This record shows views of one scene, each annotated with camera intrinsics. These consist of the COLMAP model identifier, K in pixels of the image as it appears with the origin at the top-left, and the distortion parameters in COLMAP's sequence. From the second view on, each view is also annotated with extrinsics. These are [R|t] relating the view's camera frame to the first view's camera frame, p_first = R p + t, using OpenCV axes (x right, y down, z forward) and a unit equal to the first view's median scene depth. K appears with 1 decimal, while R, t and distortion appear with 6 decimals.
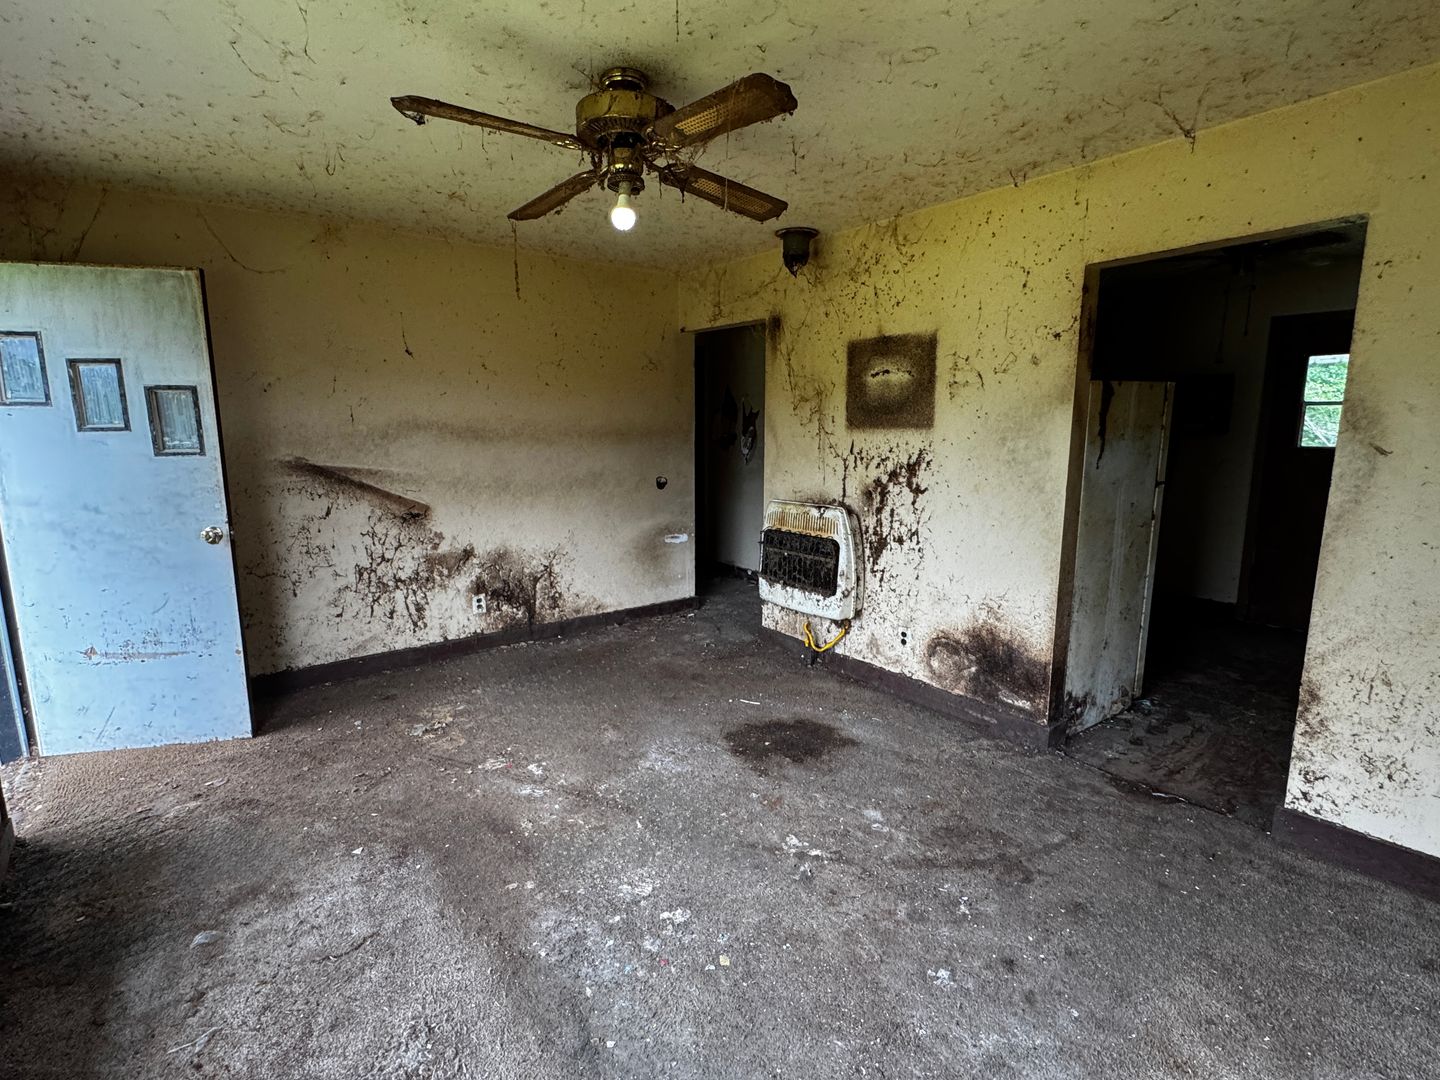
lens RADIAL K [[708.4, 0, 720.0], [0, 708.4, 540.0], [0, 0, 1]] dist [-0.000358, -0.000044]
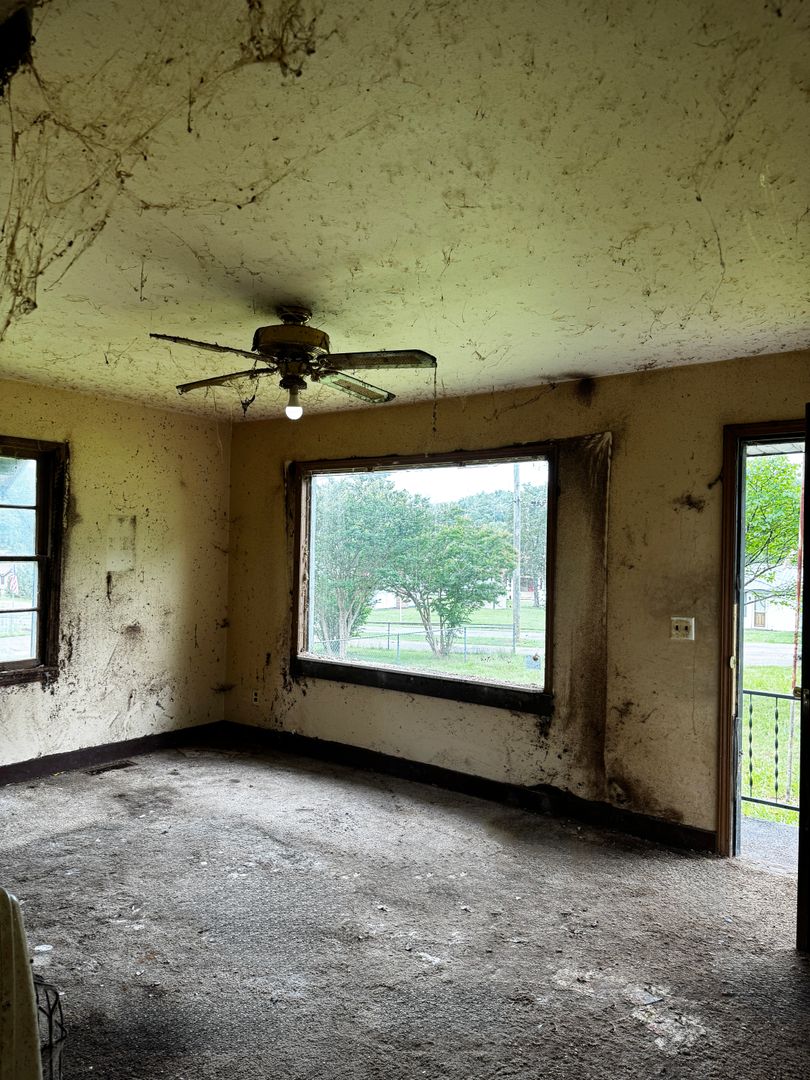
lens RADIAL K [[749.4, 0, 405.0], [0, 749.4, 540.0], [0, 0, 1]] dist [0.000704, 0.000236]
pose [[-0.966465, -0.024128, -0.255664, 0.015556], [-0.062859, 0.987517, 0.144428, -0.378634], [0.248988, 0.155656, -0.955917, 2.193225]]
